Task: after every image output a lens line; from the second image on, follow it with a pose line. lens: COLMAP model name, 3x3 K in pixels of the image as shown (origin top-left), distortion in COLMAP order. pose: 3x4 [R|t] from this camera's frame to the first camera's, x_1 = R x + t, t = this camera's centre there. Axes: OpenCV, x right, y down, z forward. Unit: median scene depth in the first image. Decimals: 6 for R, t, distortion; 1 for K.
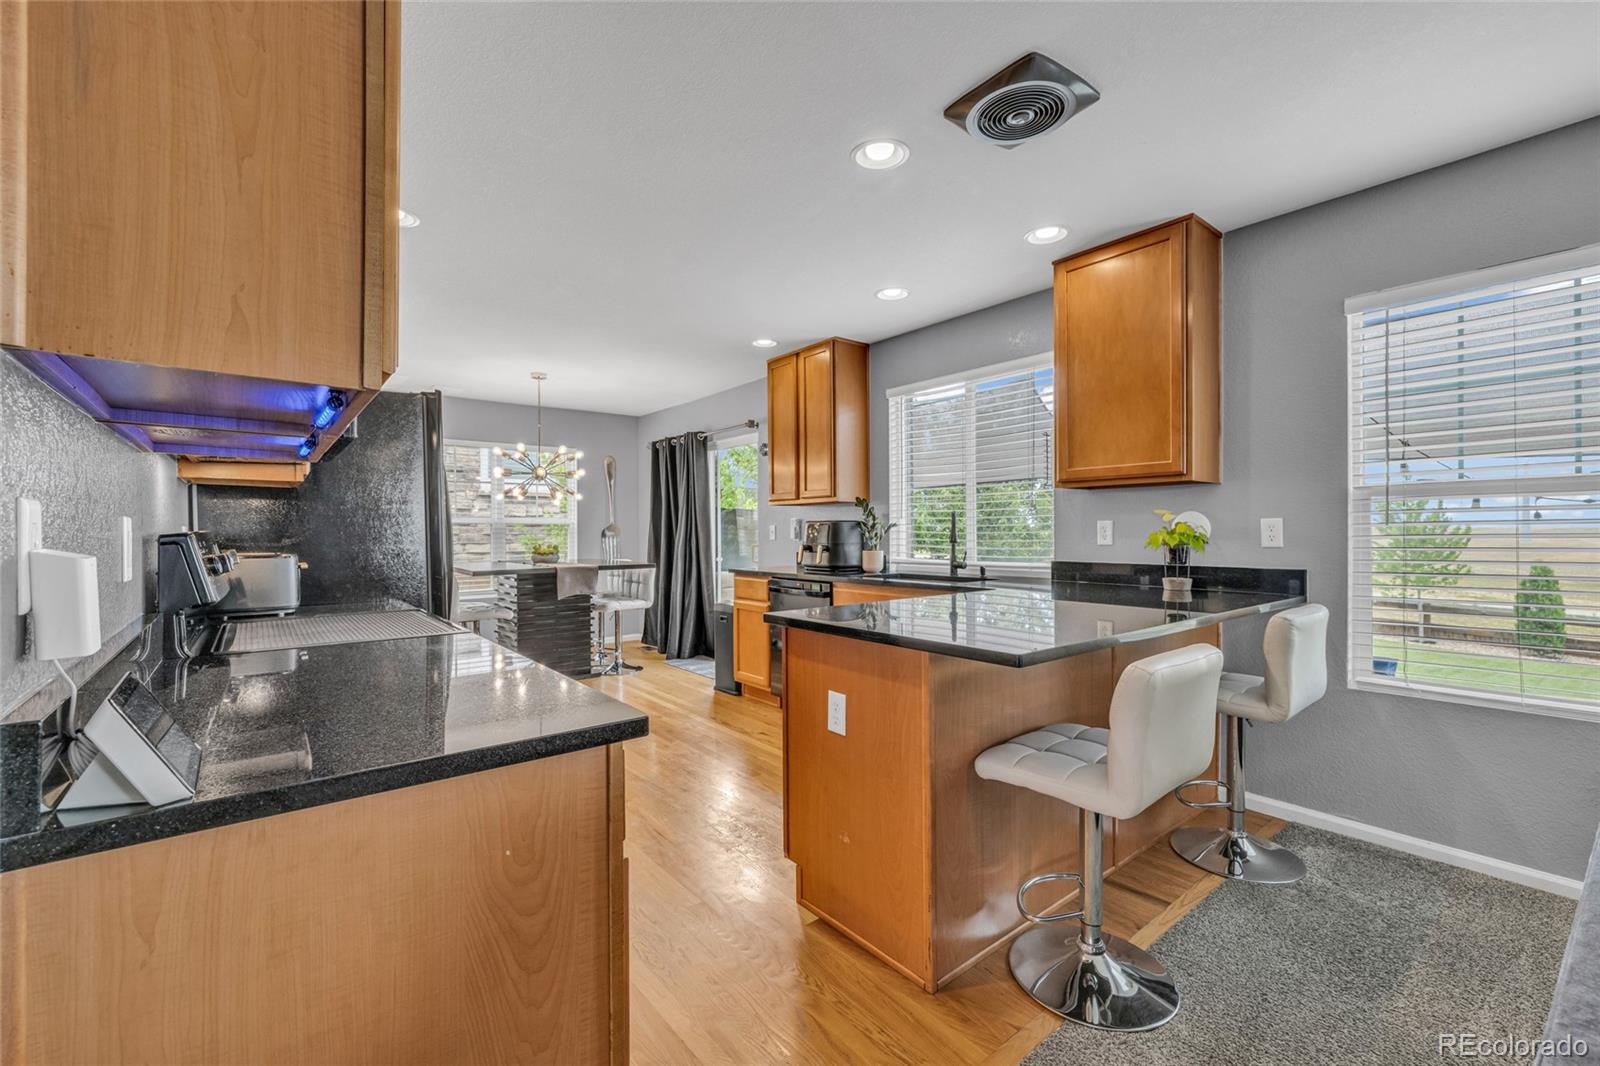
lens RADIAL K [[673.8, 0, 804.6], [0, 673.8, 536.4], [0, 0, 1]] dist [0.011504, -0.000446]
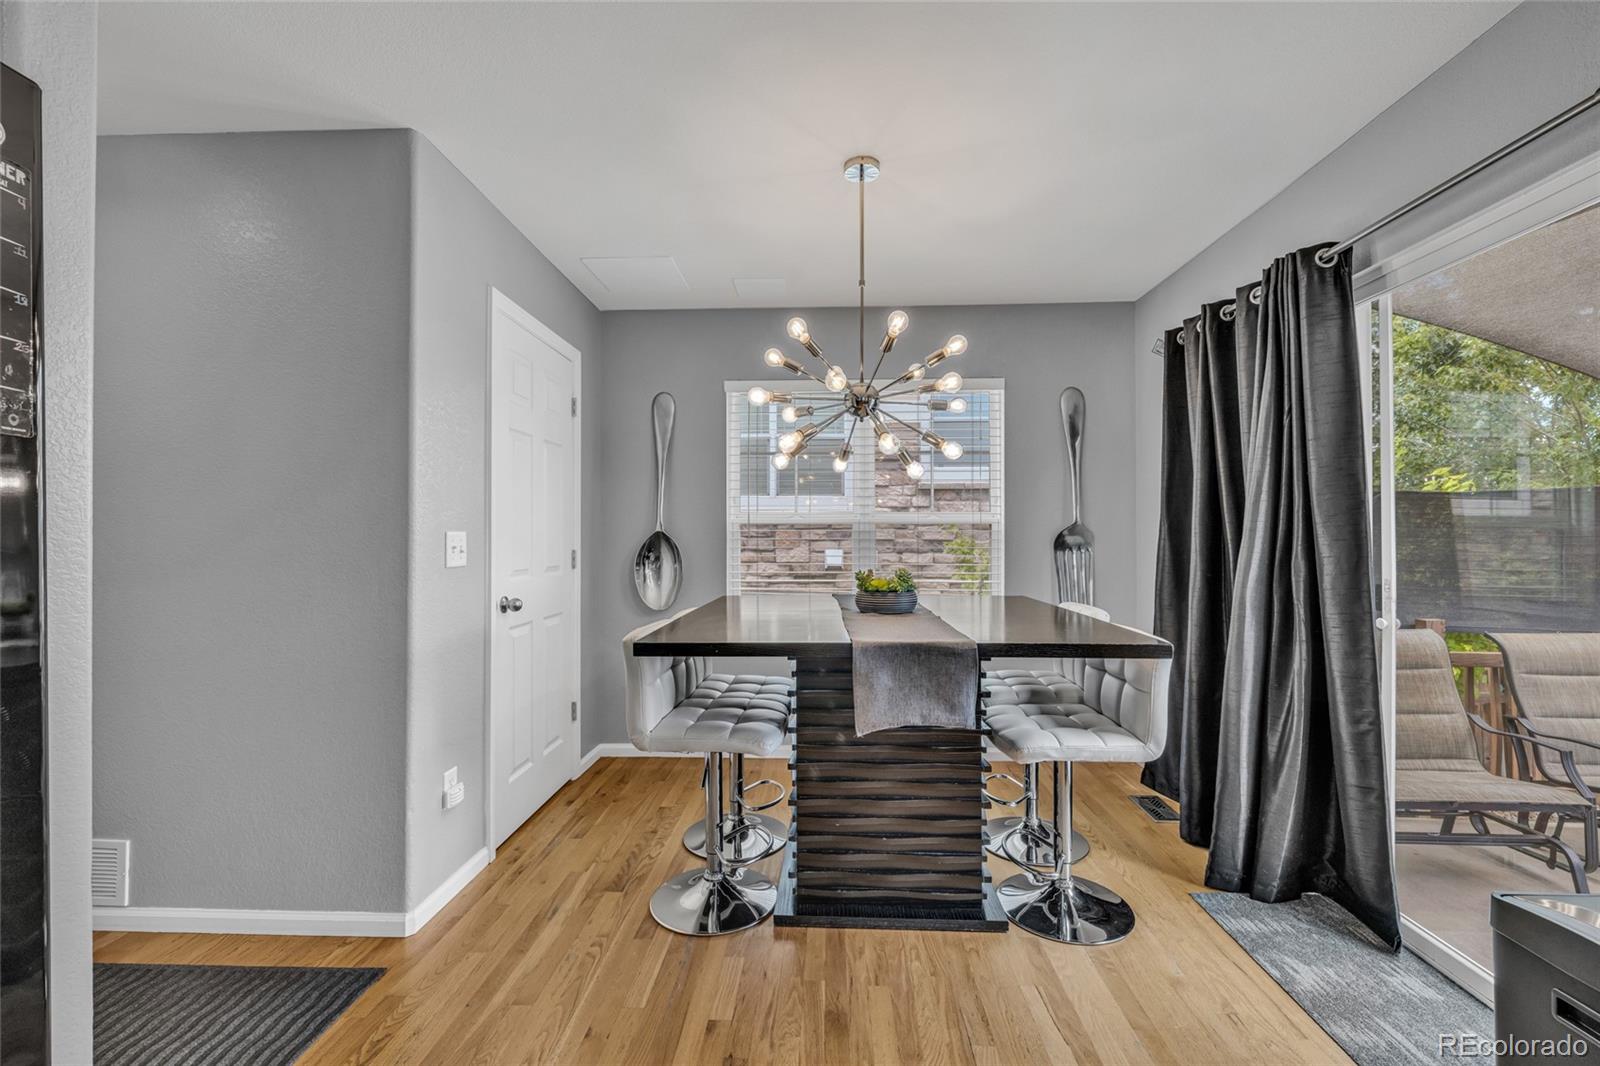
lens RADIAL K [[673.8, 0, 804.6], [0, 673.8, 536.4], [0, 0, 1]] dist [0.011504, -0.000446]
pose [[0.754283, 0.003010, -0.656543, -0.125983], [-0.007294, 0.999966, -0.003796, -0.005583], [0.656509, 0.007652, 0.754279, 0.565811]]
